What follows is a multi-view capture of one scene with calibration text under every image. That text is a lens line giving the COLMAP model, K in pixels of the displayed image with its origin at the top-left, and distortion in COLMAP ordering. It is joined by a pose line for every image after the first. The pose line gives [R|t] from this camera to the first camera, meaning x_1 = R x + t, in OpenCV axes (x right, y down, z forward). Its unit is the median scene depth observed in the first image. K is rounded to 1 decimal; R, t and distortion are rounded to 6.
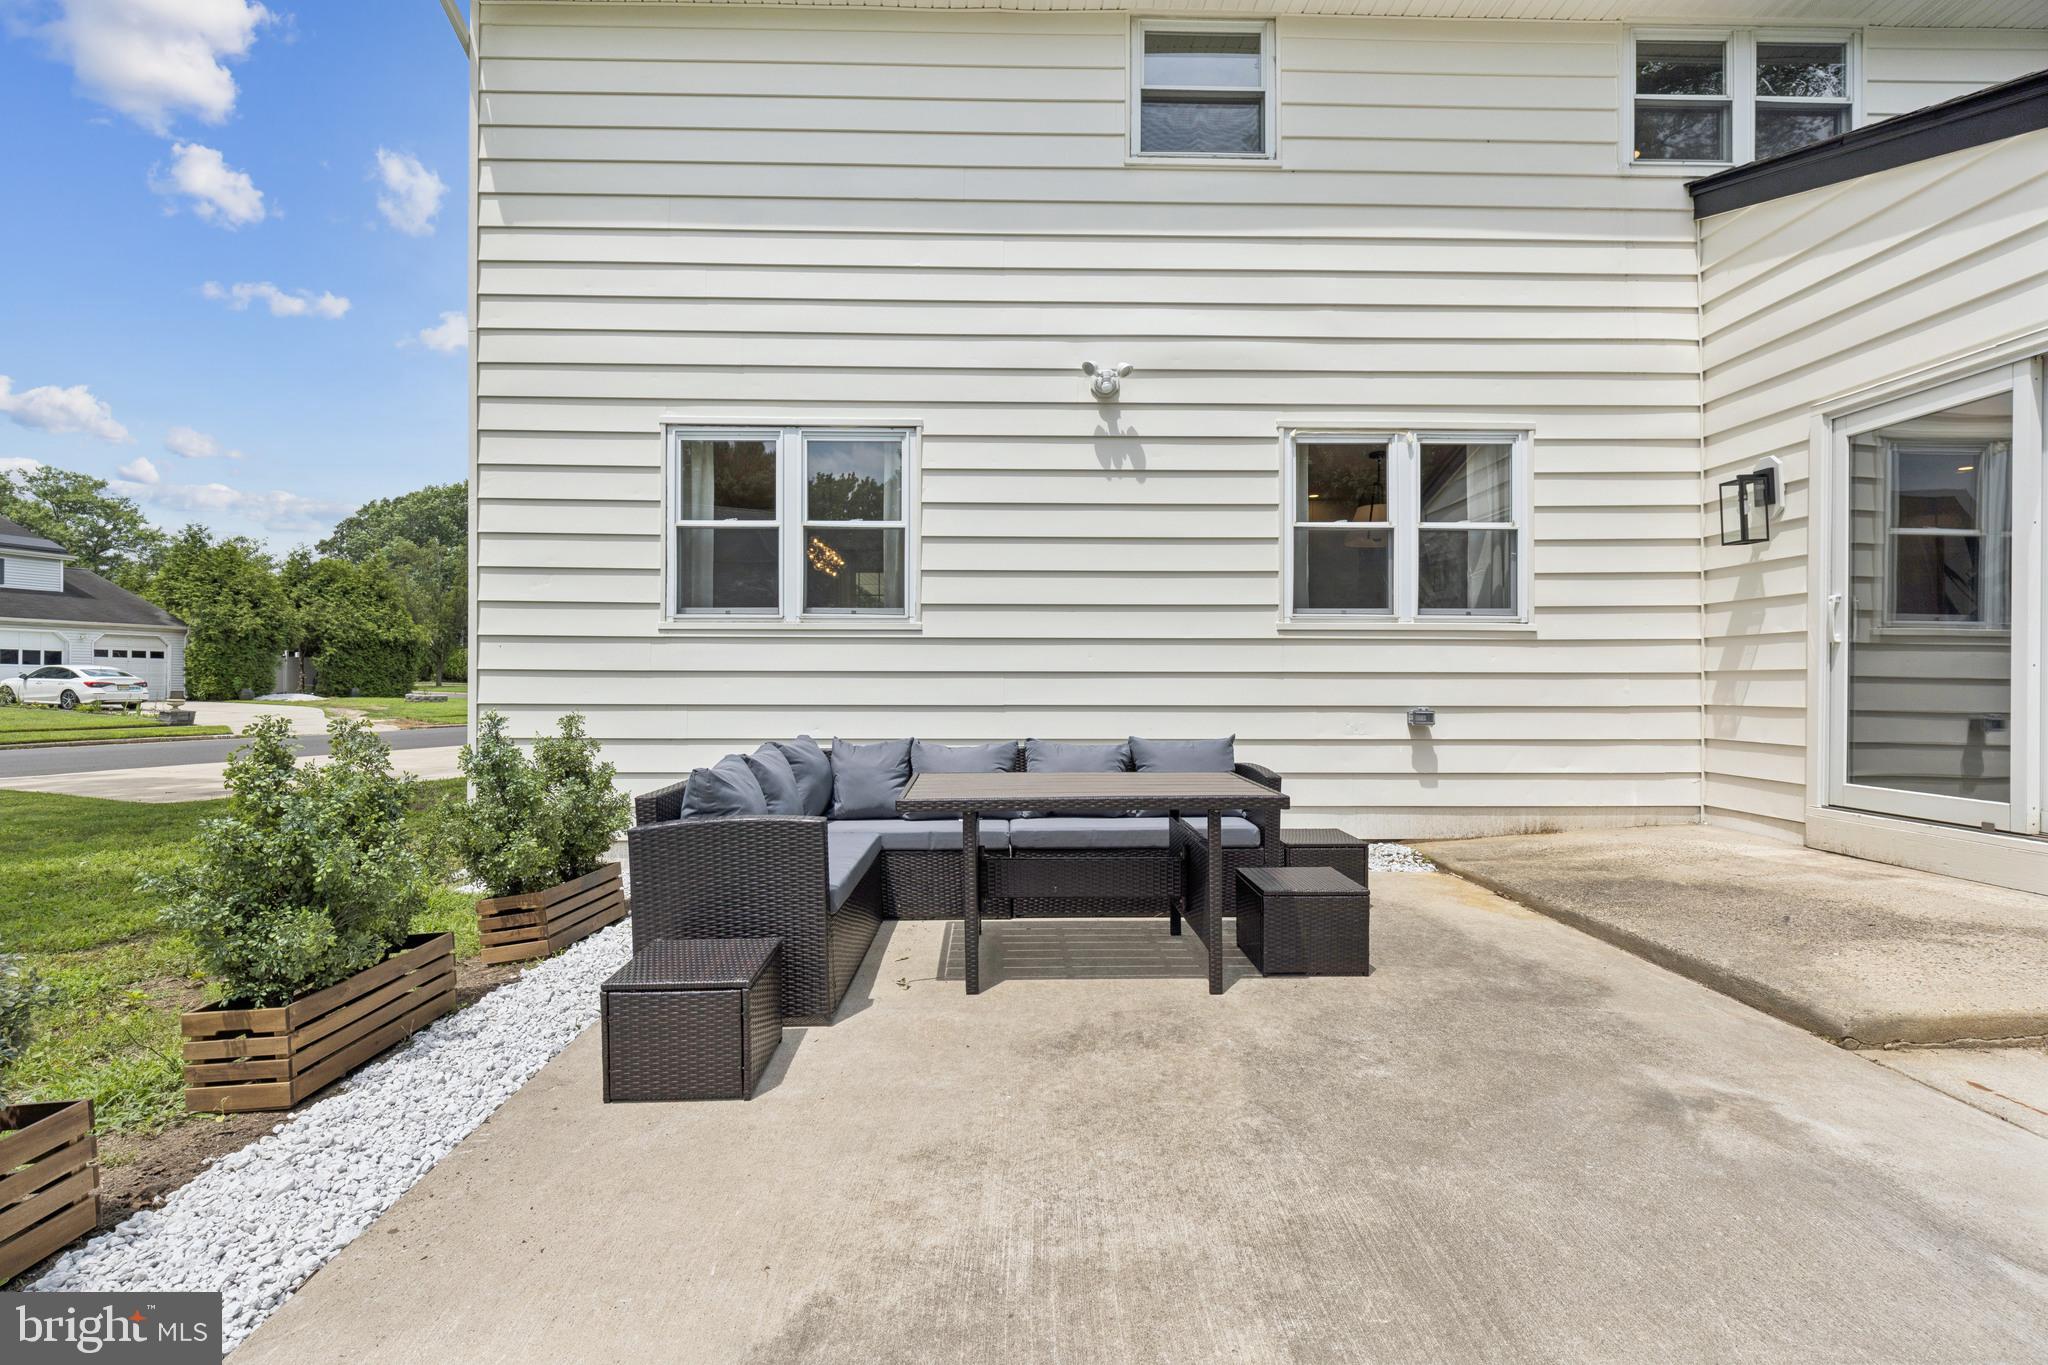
lens RADIAL K [[937.1, 0, 1007.4], [0, 937.1, 674.4], [0, 0, 1]] dist [0.003451, -0.002630]
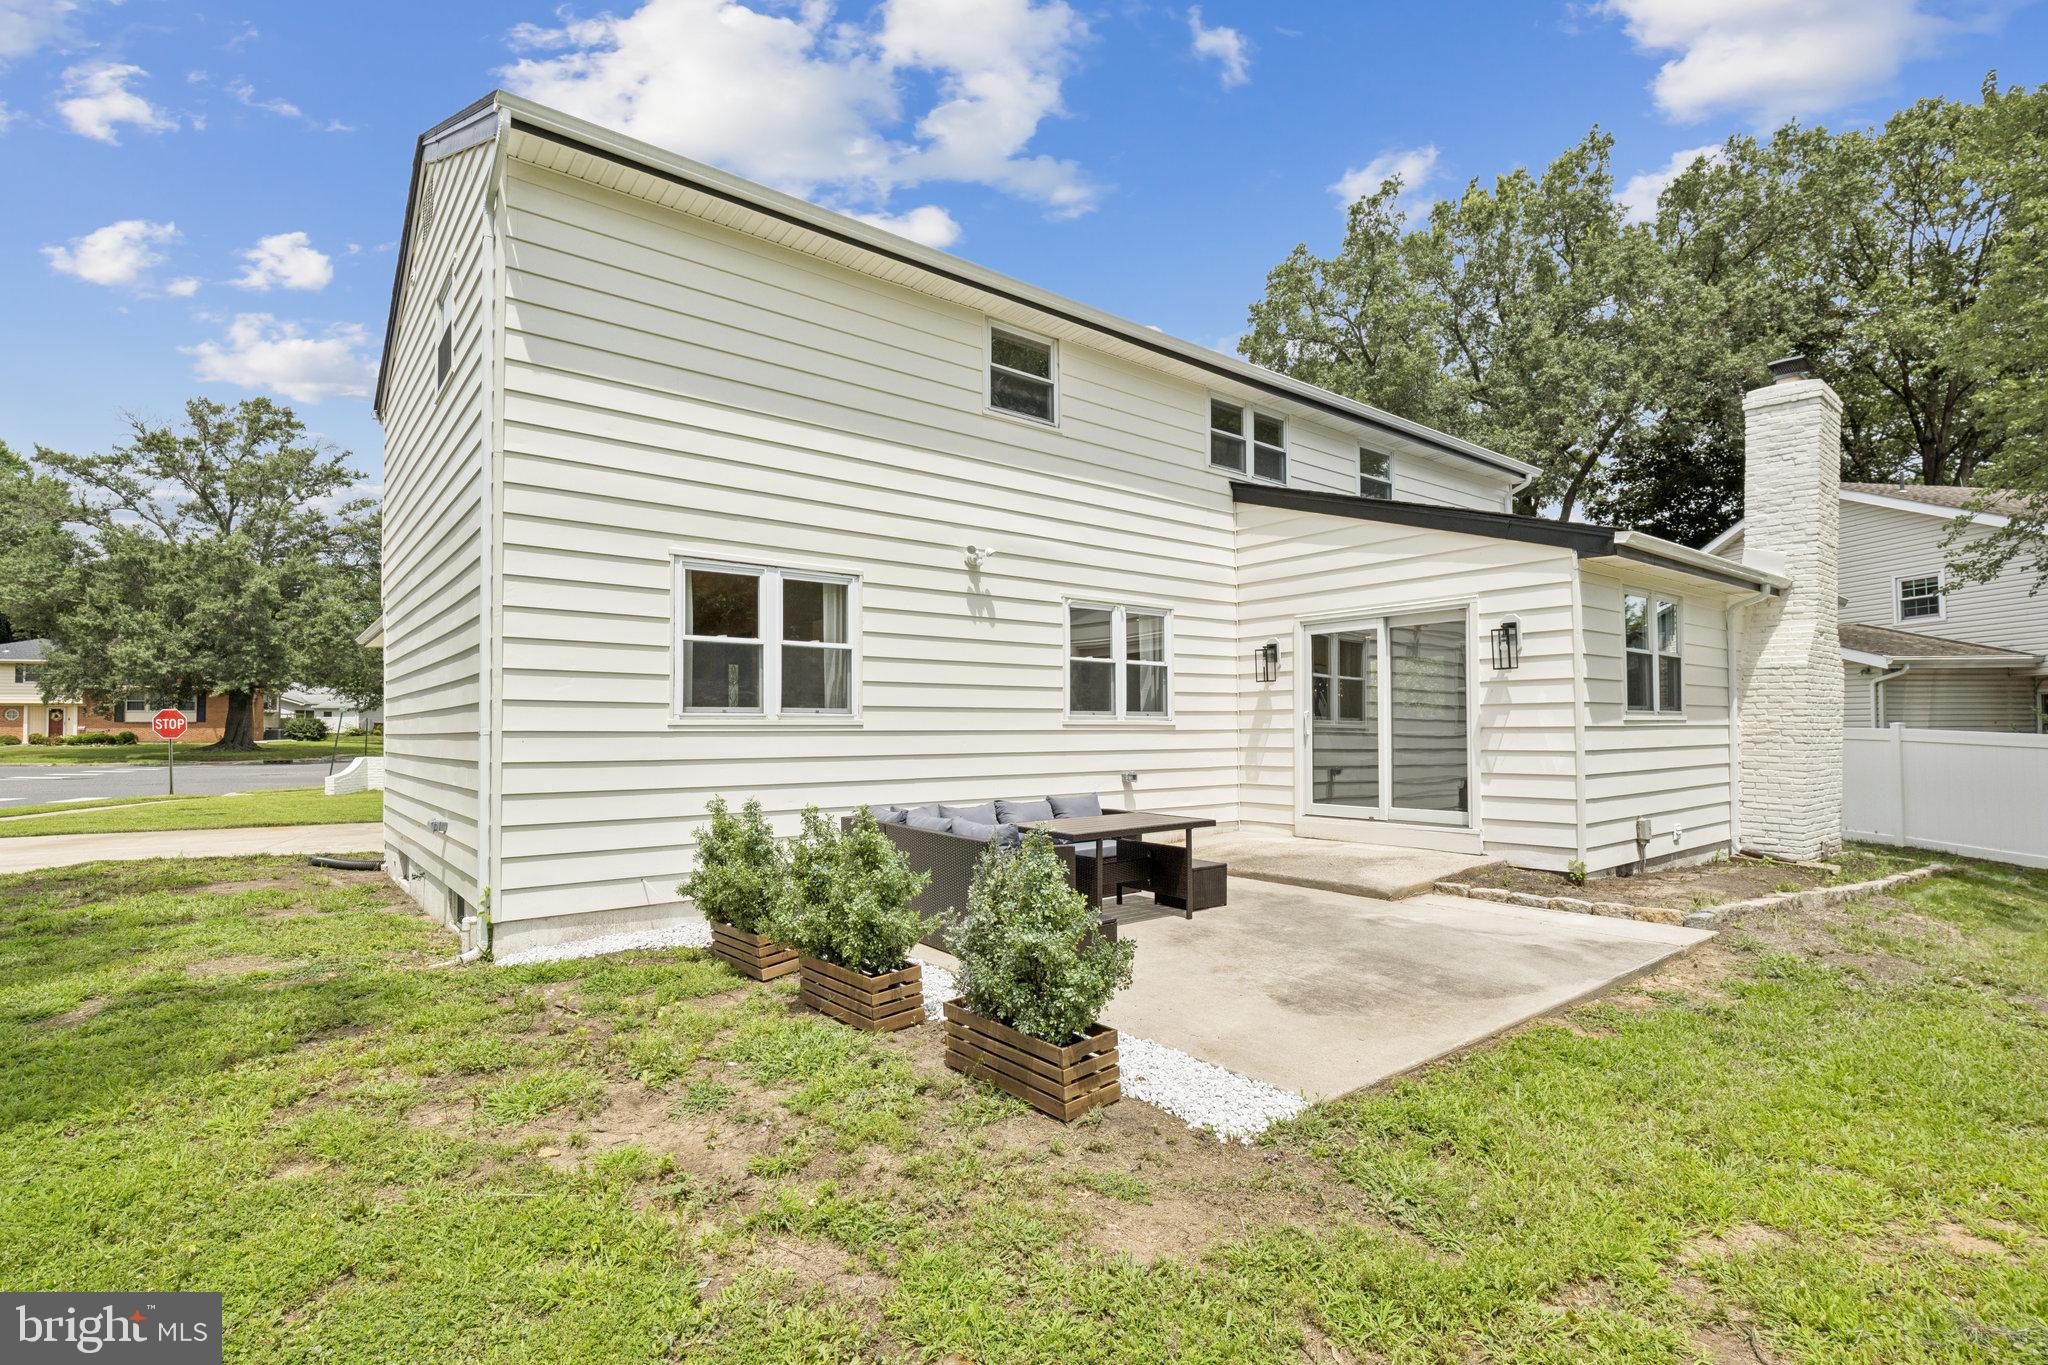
lens RADIAL K [[993.6, 0, 1029.3], [0, 993.6, 695.4], [0, 0, 1]] dist [0.001100, -0.000823]
pose [[0.787742, 0.017386, 0.615759, -0.785363], [0.001471, 0.999546, -0.030105, -0.046405], [-0.616003, 0.024621, 0.787359, -0.282623]]
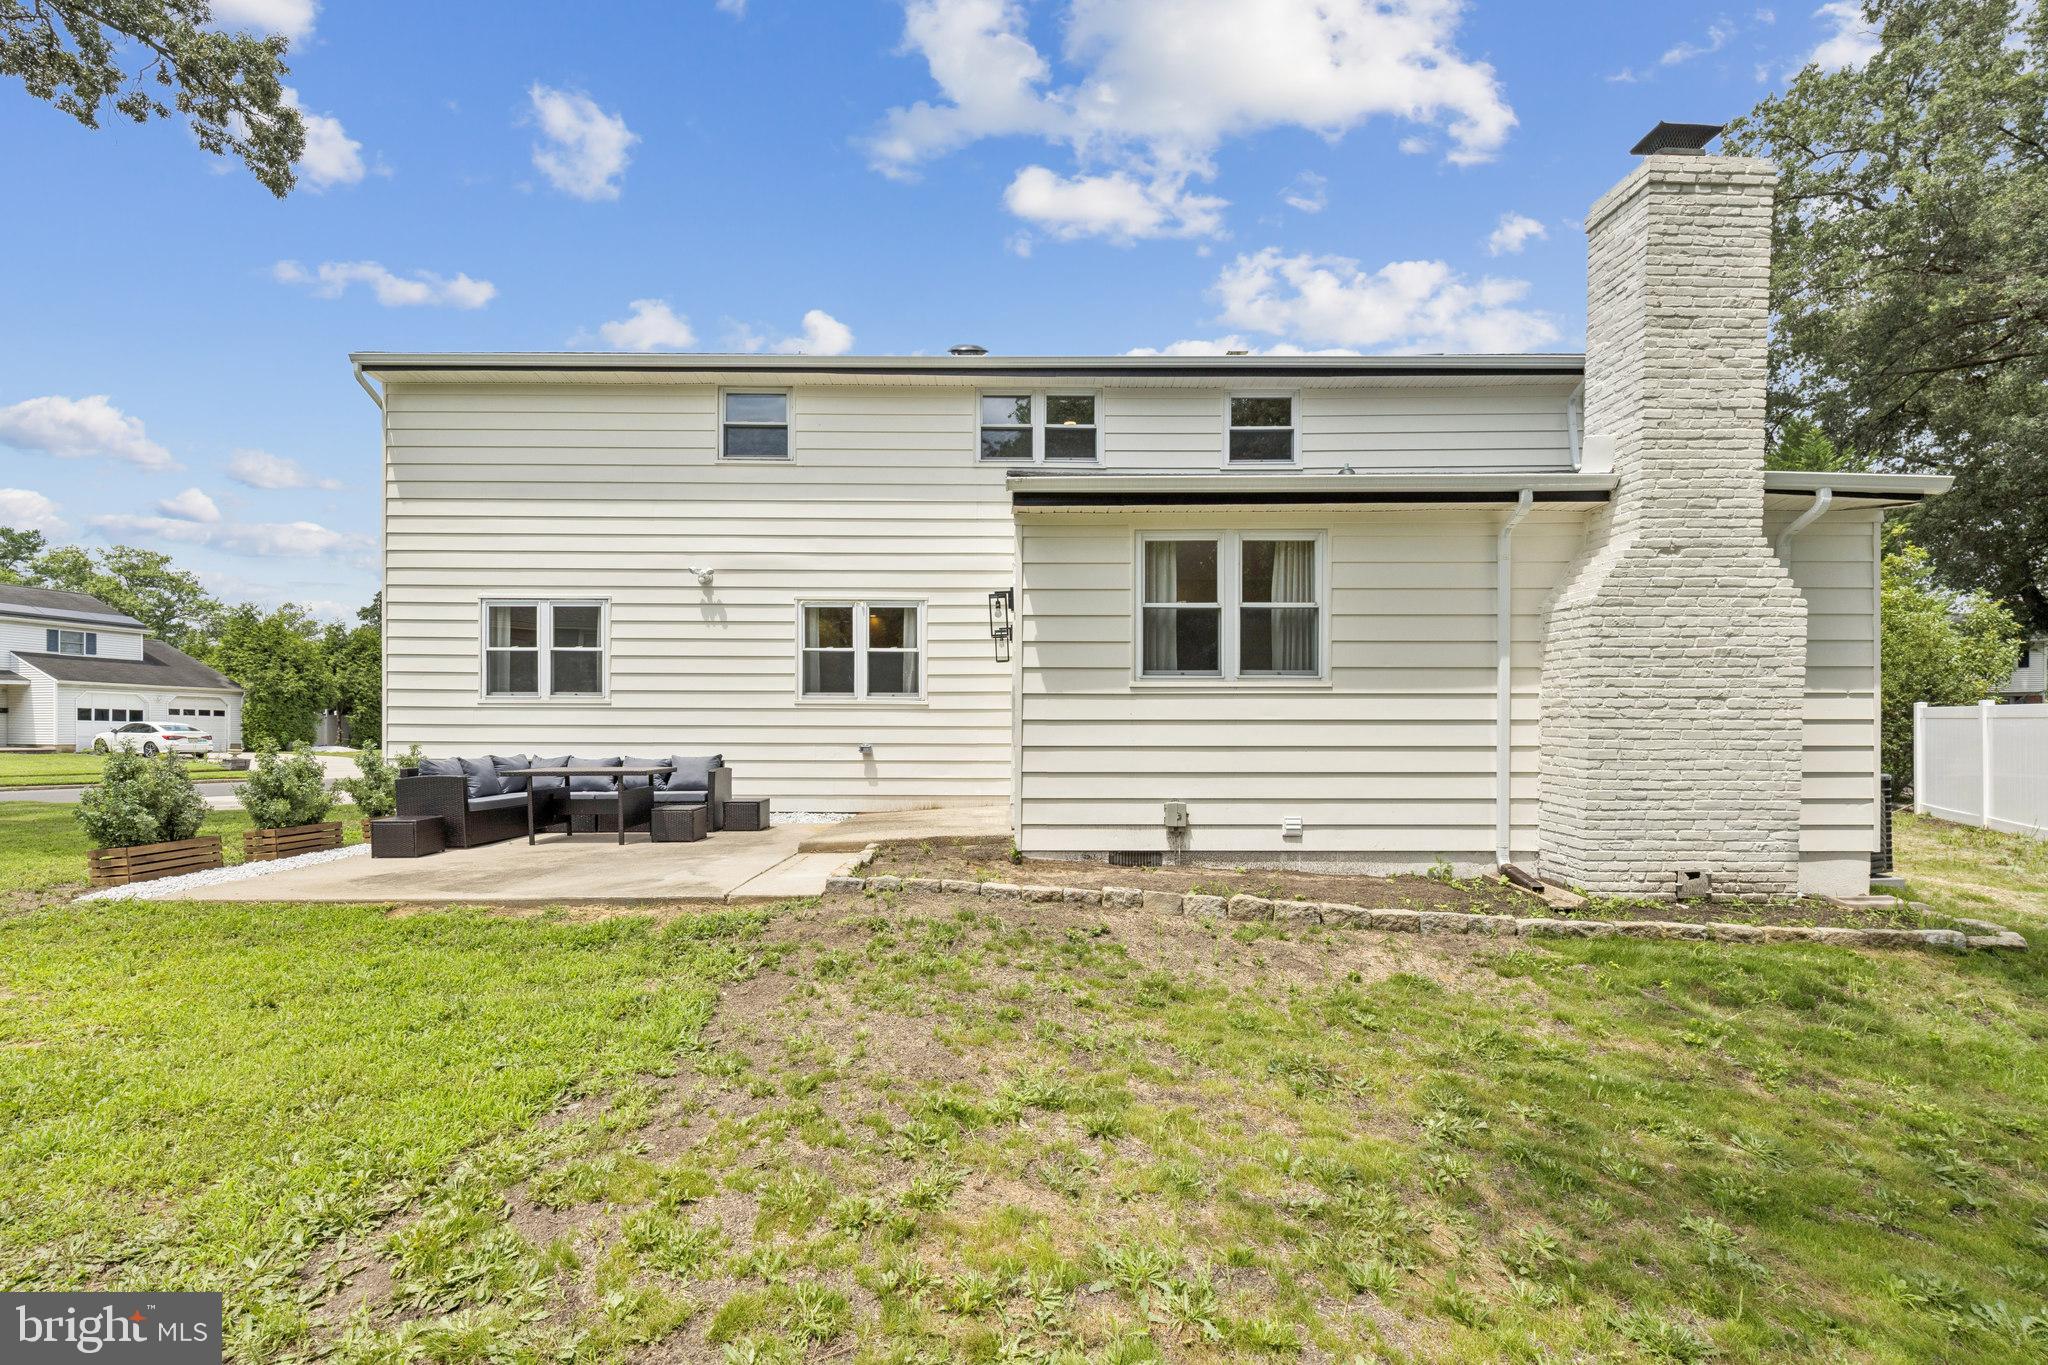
lens RADIAL K [[872.3, 0, 993.5], [0, 872.3, 747.9], [0, 0, 1]] dist [-0.017553, 0.000176]
pose [[0.999997, 0.001364, -0.001847, 0.703330], [-0.001328, 0.999811, 0.019396, 0.008378], [0.001873, -0.019394, 0.999810, -0.803688]]
